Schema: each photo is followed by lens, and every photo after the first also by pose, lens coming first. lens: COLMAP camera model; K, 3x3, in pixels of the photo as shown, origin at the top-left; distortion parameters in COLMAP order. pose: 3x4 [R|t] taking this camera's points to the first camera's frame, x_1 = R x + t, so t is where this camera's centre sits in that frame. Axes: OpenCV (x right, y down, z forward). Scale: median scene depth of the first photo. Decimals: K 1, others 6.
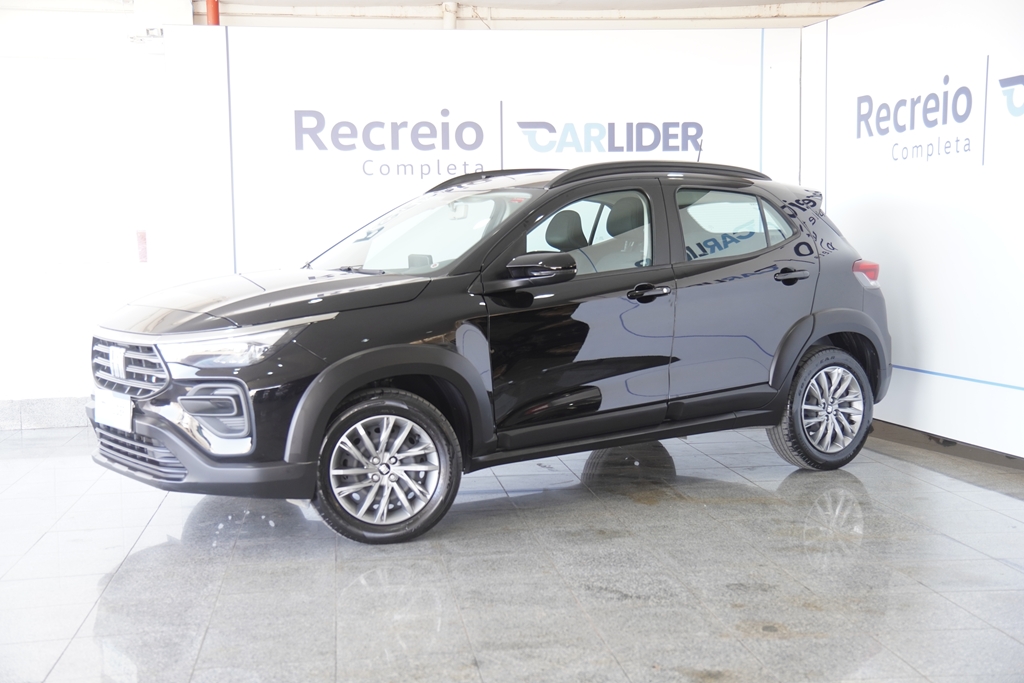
lens RADIAL K [[1337.8, 0, 512.0], [0, 1337.8, 341.5], [0, 0, 1]] dist [0.142853, 0.005611]
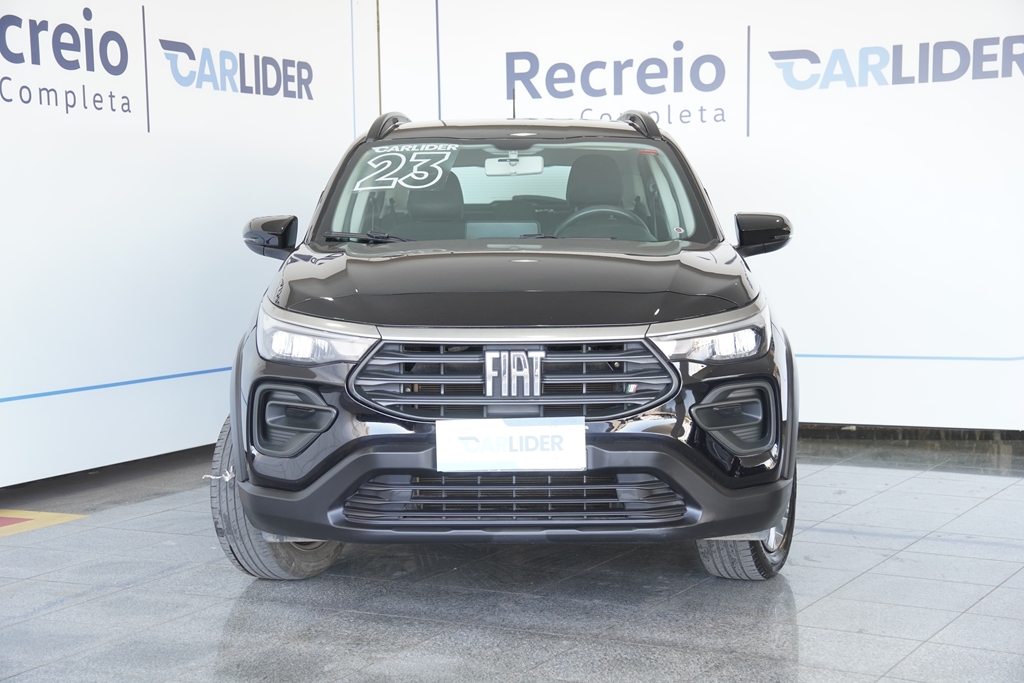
lens RADIAL K [[1771.1, 0, 512.0], [0, 1771.1, 341.5], [0, 0, 1]] dist [0.258433, 1.175762]
pose [[0.576888, -0.051103, 0.815223, -0.672919], [0.068360, 0.997560, 0.014158, -0.008901], [-0.813958, 0.047561, 0.578974, 0.324133]]
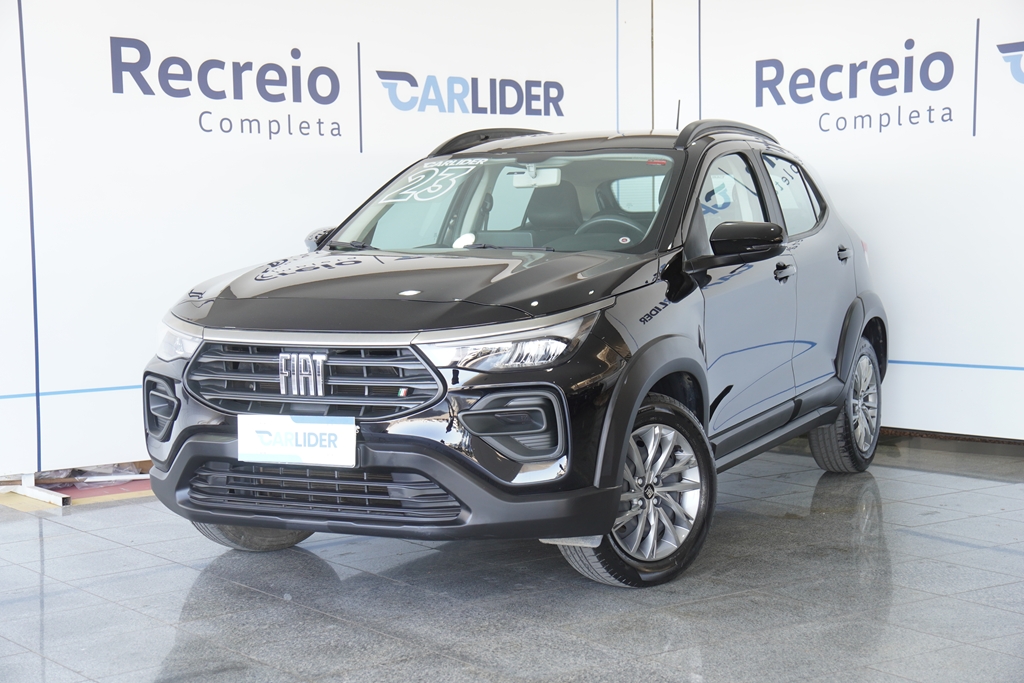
lens RADIAL K [[1669.0, 0, 512.0], [0, 1669.0, 341.5], [0, 0, 1]] dist [0.308794, 0.183964]
pose [[0.874200, -0.033346, 0.484419, -0.418918], [0.041909, 0.999098, -0.006855, 0.005590], [-0.483754, 0.026294, 0.874809, 0.101390]]
